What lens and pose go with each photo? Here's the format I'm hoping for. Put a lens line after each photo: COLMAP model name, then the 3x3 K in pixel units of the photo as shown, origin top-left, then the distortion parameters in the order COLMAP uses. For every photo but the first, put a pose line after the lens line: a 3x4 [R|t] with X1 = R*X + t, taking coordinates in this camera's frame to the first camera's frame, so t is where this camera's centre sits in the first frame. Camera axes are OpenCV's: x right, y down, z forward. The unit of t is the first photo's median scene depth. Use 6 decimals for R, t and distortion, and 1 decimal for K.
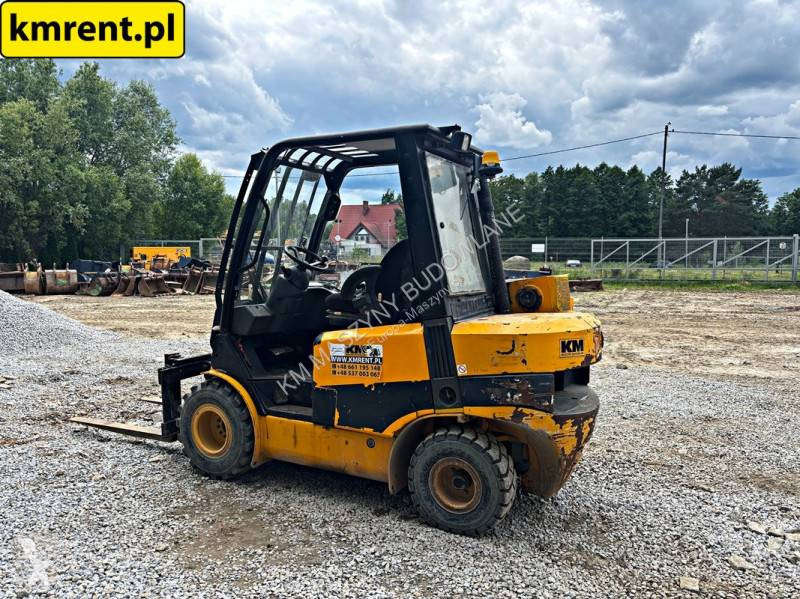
lens RADIAL K [[603.9, 0, 396.0], [0, 603.9, 296.1], [0, 0, 1]] dist [0.044868, -0.044771]
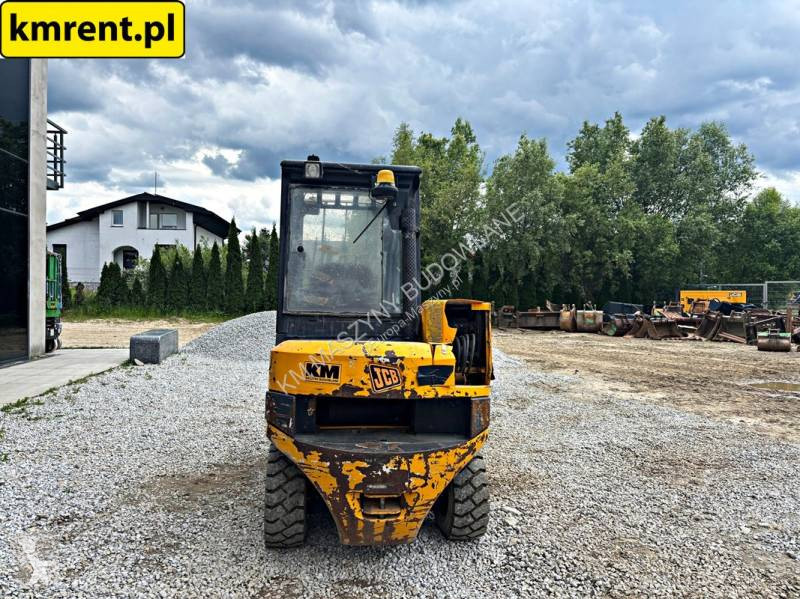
lens RADIAL K [[603.9, 0, 393.9], [0, 603.9, 296.1], [0, 0, 1]] dist [0.045353, -0.046383]
pose [[0.567398, 0.005085, -0.823428, 0.915810], [-0.068007, 0.996854, -0.040705, -0.000676], [0.820630, 0.079094, 0.565959, 0.464561]]
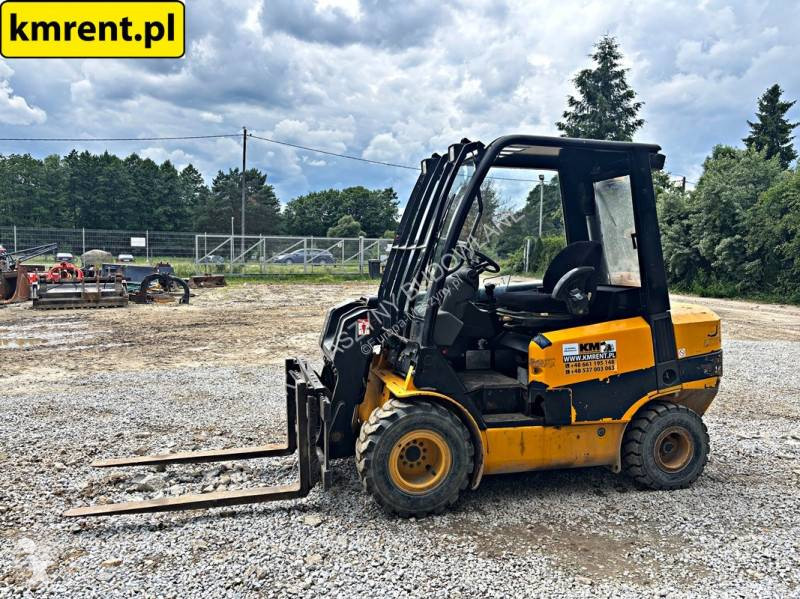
lens RADIAL K [[603.9, 0, 393.9], [0, 603.9, 296.1], [0, 0, 1]] dist [0.045353, -0.046383]
pose [[0.727953, -0.040082, 0.684454, -0.946216], [0.033548, 0.999176, 0.022832, -0.033160], [-0.684806, 0.006341, 0.728698, 0.418668]]
